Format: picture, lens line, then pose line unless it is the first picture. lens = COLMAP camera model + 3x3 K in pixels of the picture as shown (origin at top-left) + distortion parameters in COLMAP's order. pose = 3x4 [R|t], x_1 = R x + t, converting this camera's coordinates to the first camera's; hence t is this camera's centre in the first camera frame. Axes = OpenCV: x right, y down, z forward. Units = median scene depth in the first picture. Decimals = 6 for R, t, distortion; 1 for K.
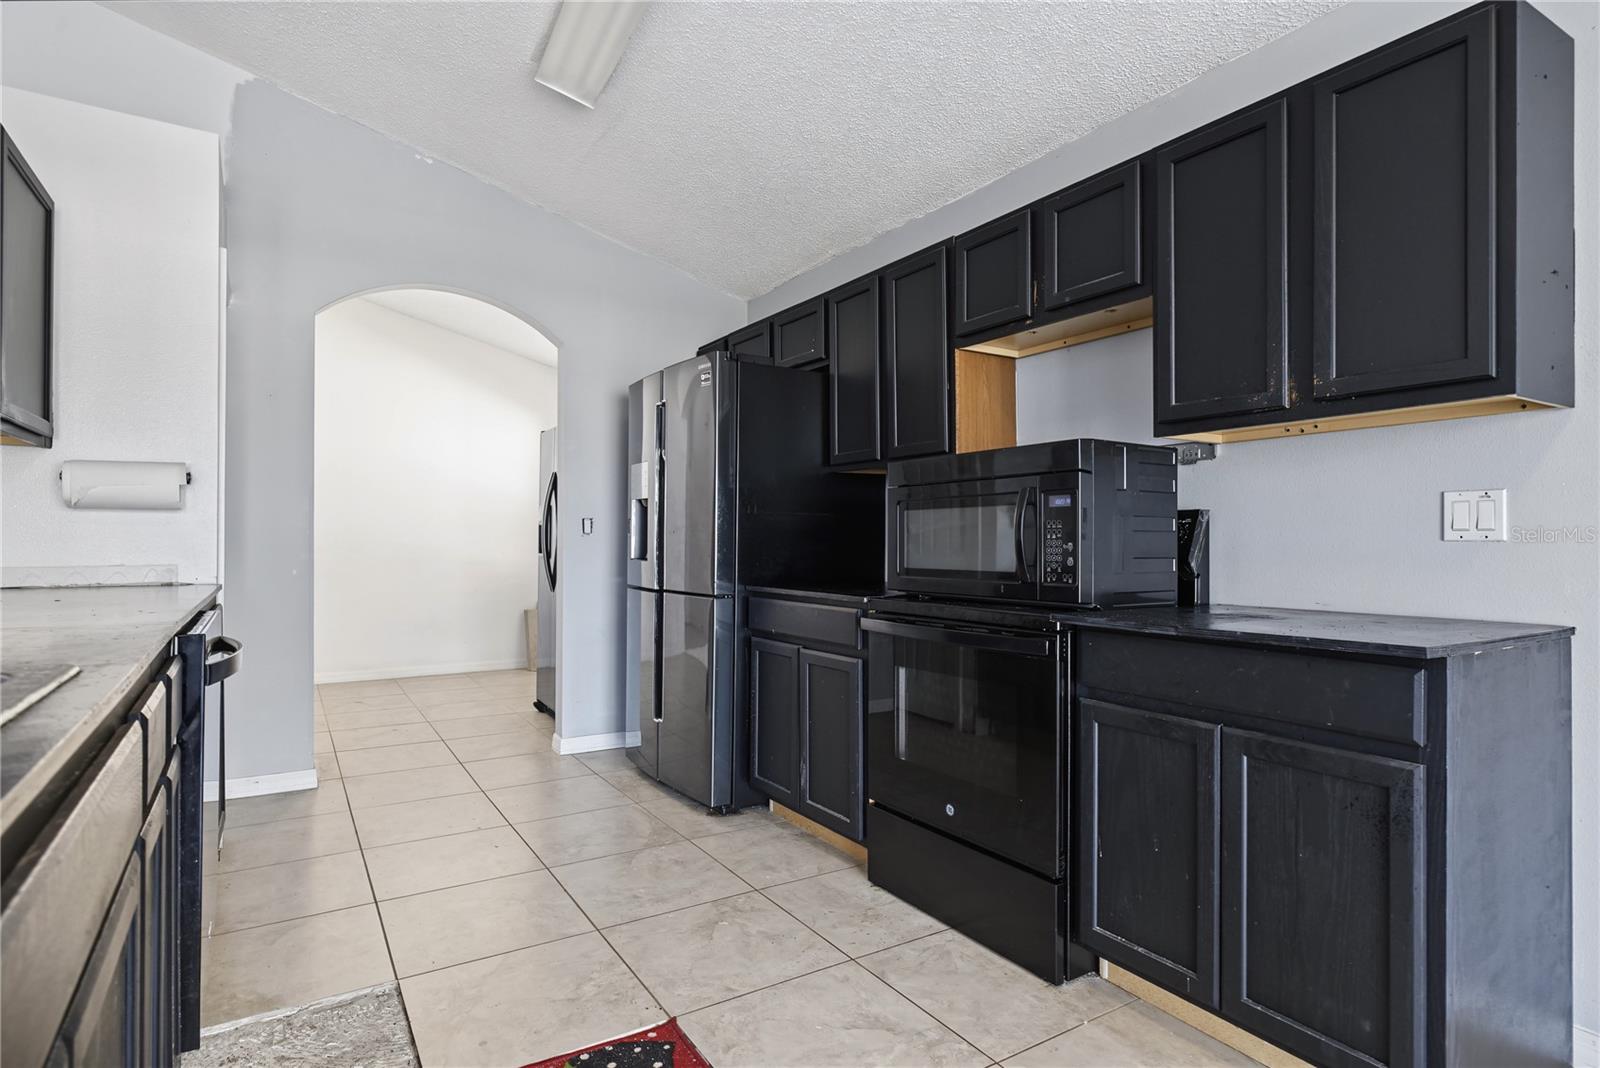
lens RADIAL K [[830.9, 0, 807.0], [0, 830.9, 534.6], [0, 0, 1]] dist [-0.004017, -0.000060]
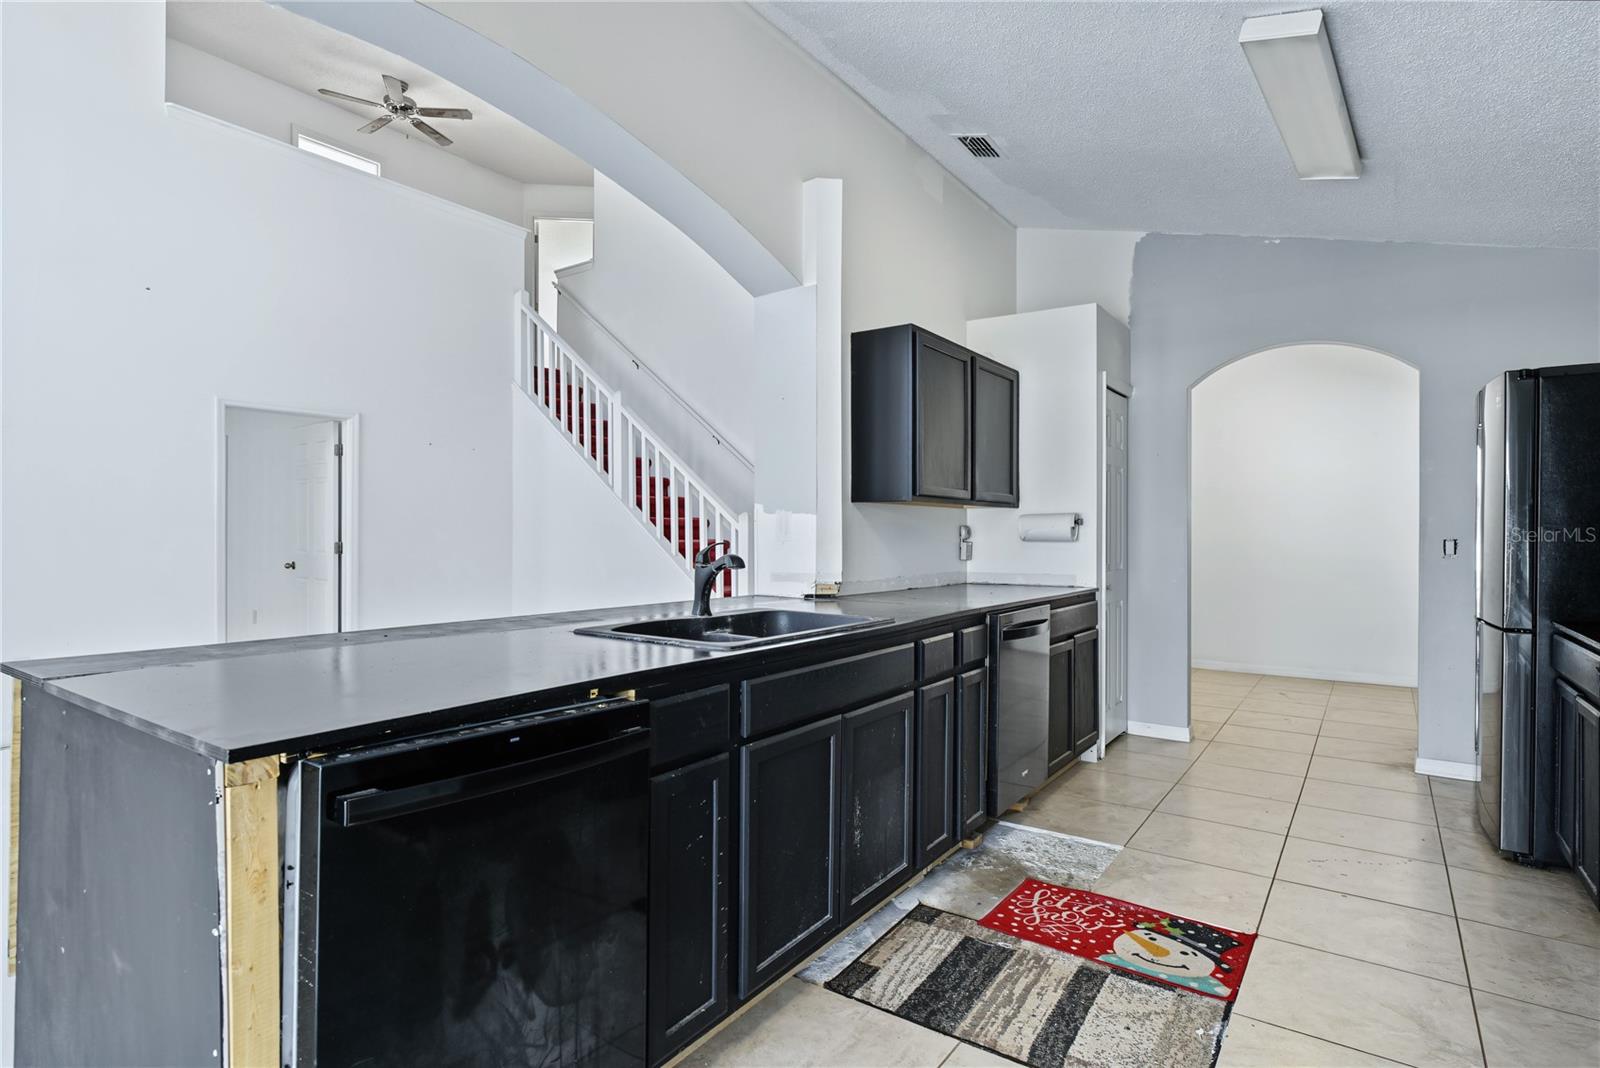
lens RADIAL K [[833.5, 0, 798.3], [0, 833.5, 529.8], [0, 0, 1]] dist [0.002229, 0.000494]
pose [[0.385361, -0.005715, -0.922748, 0.625369], [0.003328, 0.999983, -0.004804, -0.052287], [0.922760, -0.001220, 0.385373, -0.157750]]
